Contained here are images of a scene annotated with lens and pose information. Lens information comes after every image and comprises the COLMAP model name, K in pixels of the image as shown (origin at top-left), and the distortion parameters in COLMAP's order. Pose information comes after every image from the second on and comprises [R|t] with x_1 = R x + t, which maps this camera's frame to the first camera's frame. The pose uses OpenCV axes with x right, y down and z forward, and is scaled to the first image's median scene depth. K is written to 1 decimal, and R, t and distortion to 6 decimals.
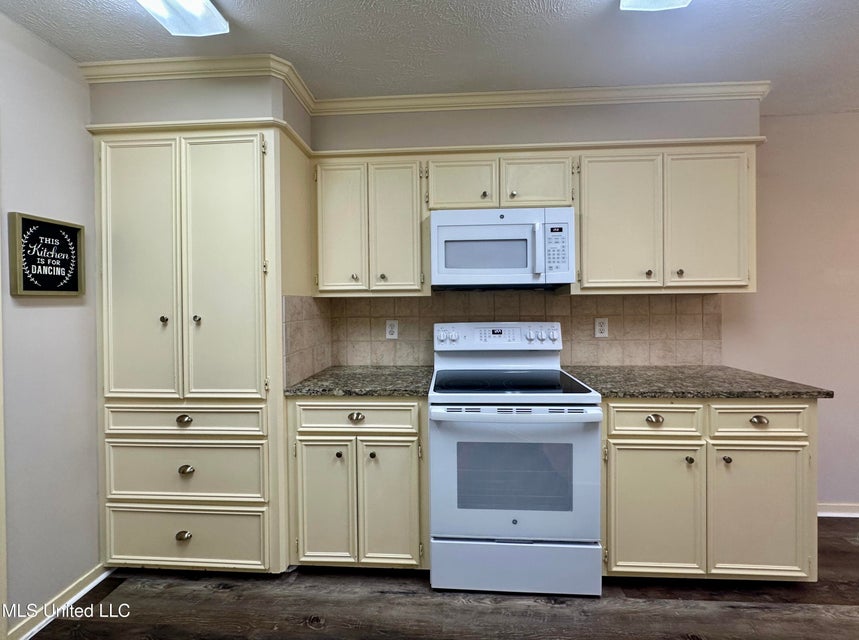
lens RADIAL K [[345.5, 0, 429.6], [0, 345.5, 307.9], [0, 0, 1]] dist [-0.001818, -0.000083]
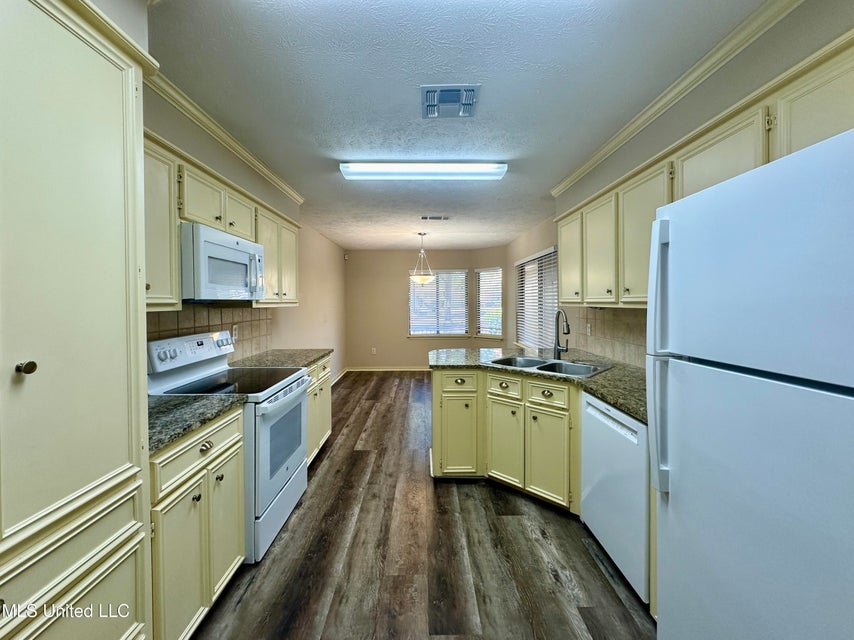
lens RADIAL K [[348.5, 0, 426.8], [0, 348.5, 312.0], [0, 0, 1]] dist [-0.001419, -0.000068]
pose [[-0.068226, -0.019812, 0.997473, -1.178205], [0.026307, 0.999419, 0.021650, -0.039330], [-0.997323, 0.027718, -0.067665, 0.491397]]
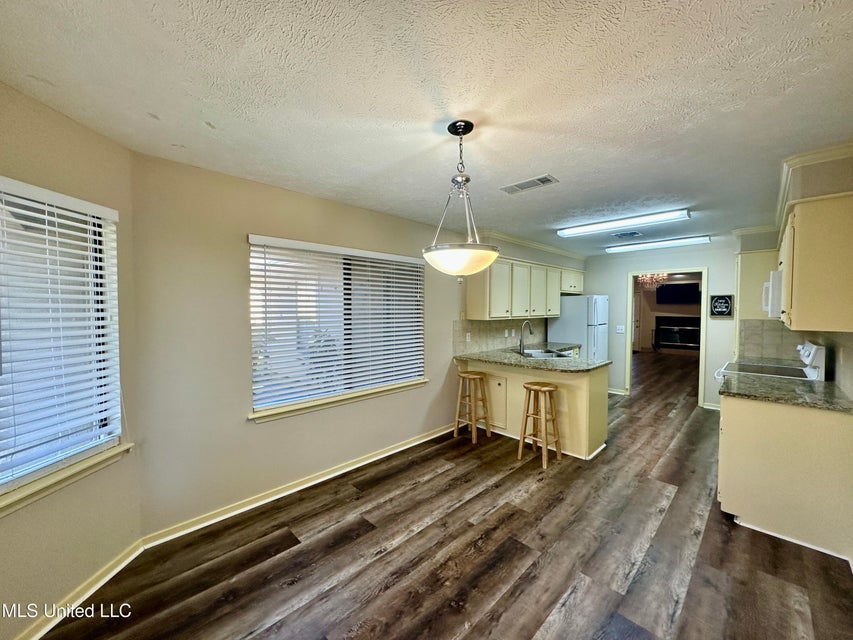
lens RADIAL K [[342.9, 0, 426.5], [0, 342.9, 320.0], [0, 0, 1]] dist [0.000116, 0.000027]
pose [[-0.664766, 0.035986, -0.746184, 3.015318], [-0.008853, 0.998389, 0.056036, -0.152789], [0.746999, 0.043857, -0.663377, 0.967419]]
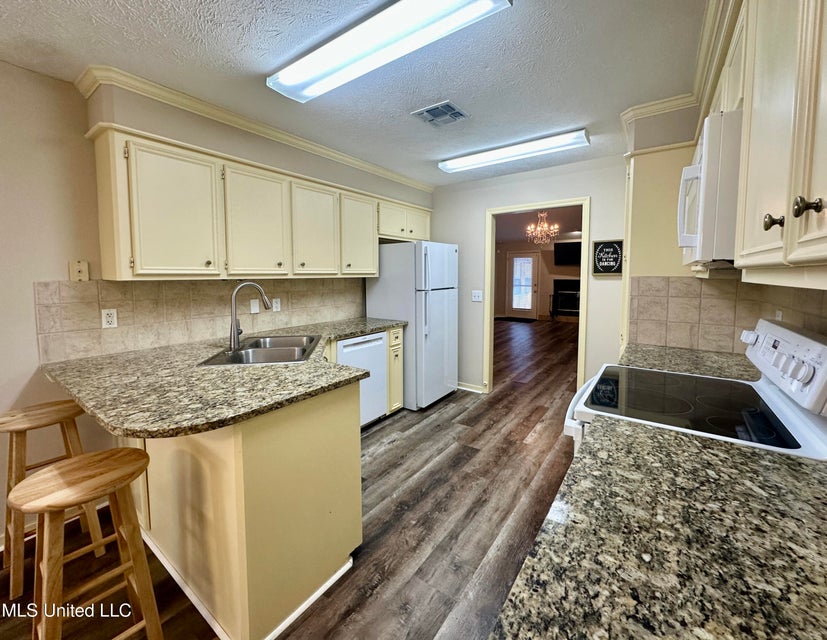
lens RADIAL K [[343.3, 0, 414.5], [0, 343.3, 297.0], [0, 0, 1]] dist [0.000203, 0.000037]
pose [[-0.538614, 0.065683, -0.839989, 1.216732], [-0.010795, 0.996337, 0.084831, -0.062667], [0.842484, 0.054759, -0.535932, 1.026853]]
